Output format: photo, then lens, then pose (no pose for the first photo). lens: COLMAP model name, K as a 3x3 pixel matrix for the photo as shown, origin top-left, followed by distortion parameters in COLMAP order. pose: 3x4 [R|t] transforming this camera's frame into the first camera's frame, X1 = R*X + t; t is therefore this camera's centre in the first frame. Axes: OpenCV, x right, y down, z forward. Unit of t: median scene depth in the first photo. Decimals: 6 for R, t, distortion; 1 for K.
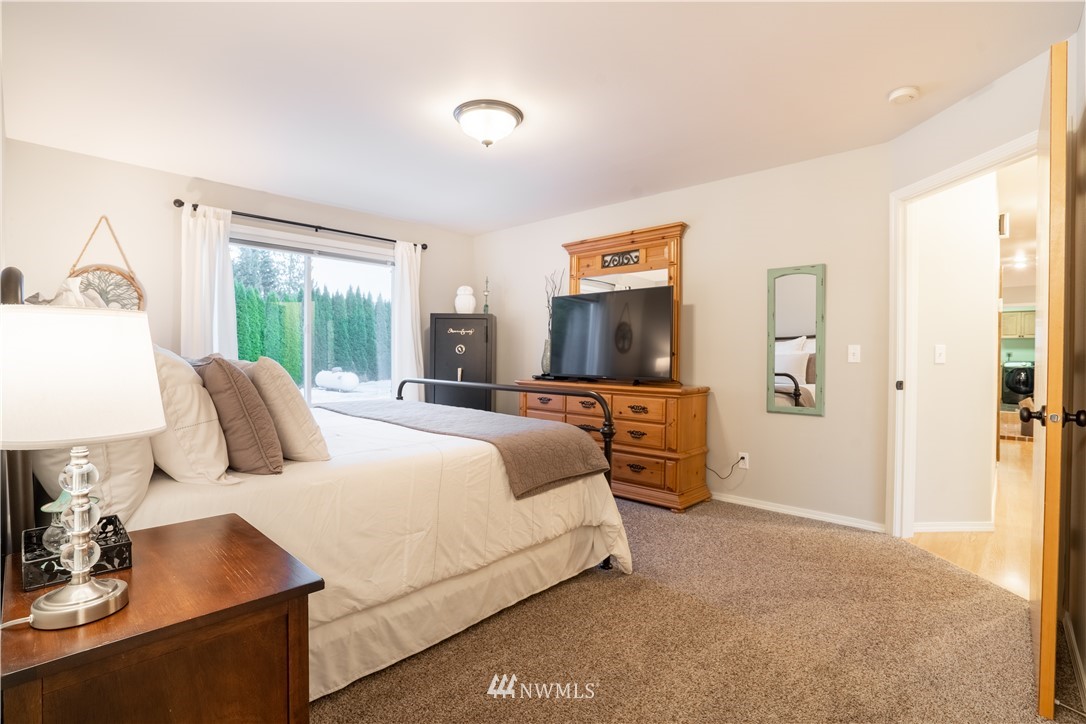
lens RADIAL K [[510.0, 0, 543.0], [0, 510.0, 362.0], [0, 0, 1]] dist [-0.047490, 0.000429]
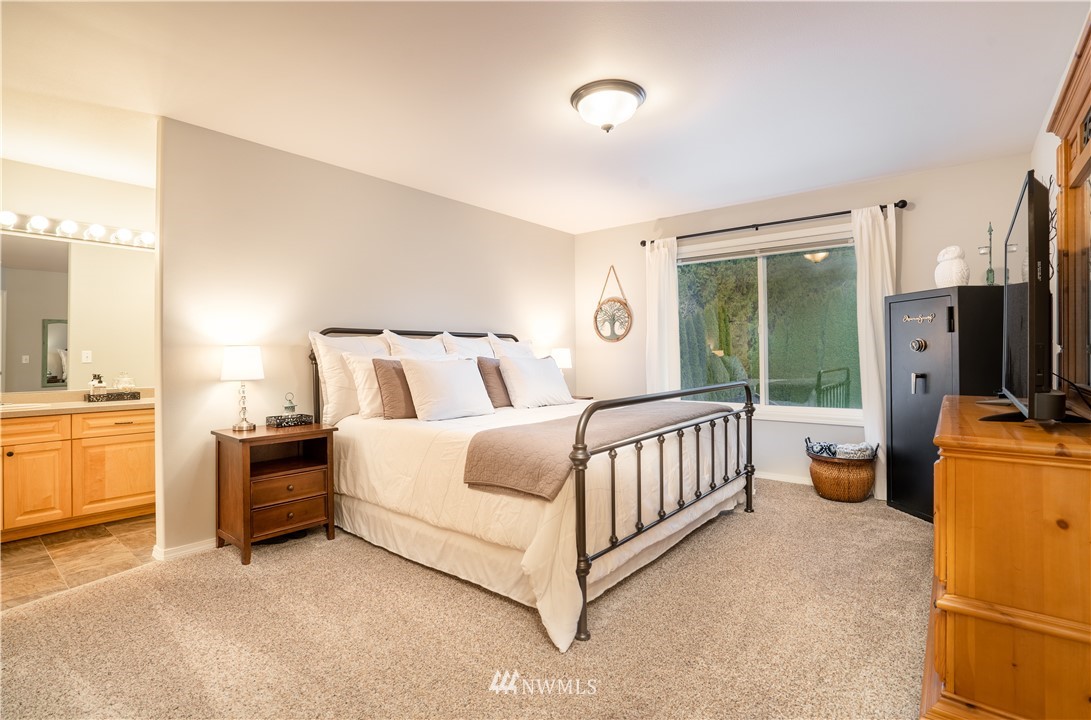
lens RADIAL K [[505.7, 0, 545.5], [0, 505.7, 360.0], [0, 0, 1]] dist [-0.017277, 0.000403]
pose [[0.081091, 0.004863, -0.996695, 0.641737], [-0.007345, 0.999964, 0.004281, -0.007973], [0.996680, 0.006973, 0.081124, 0.651949]]
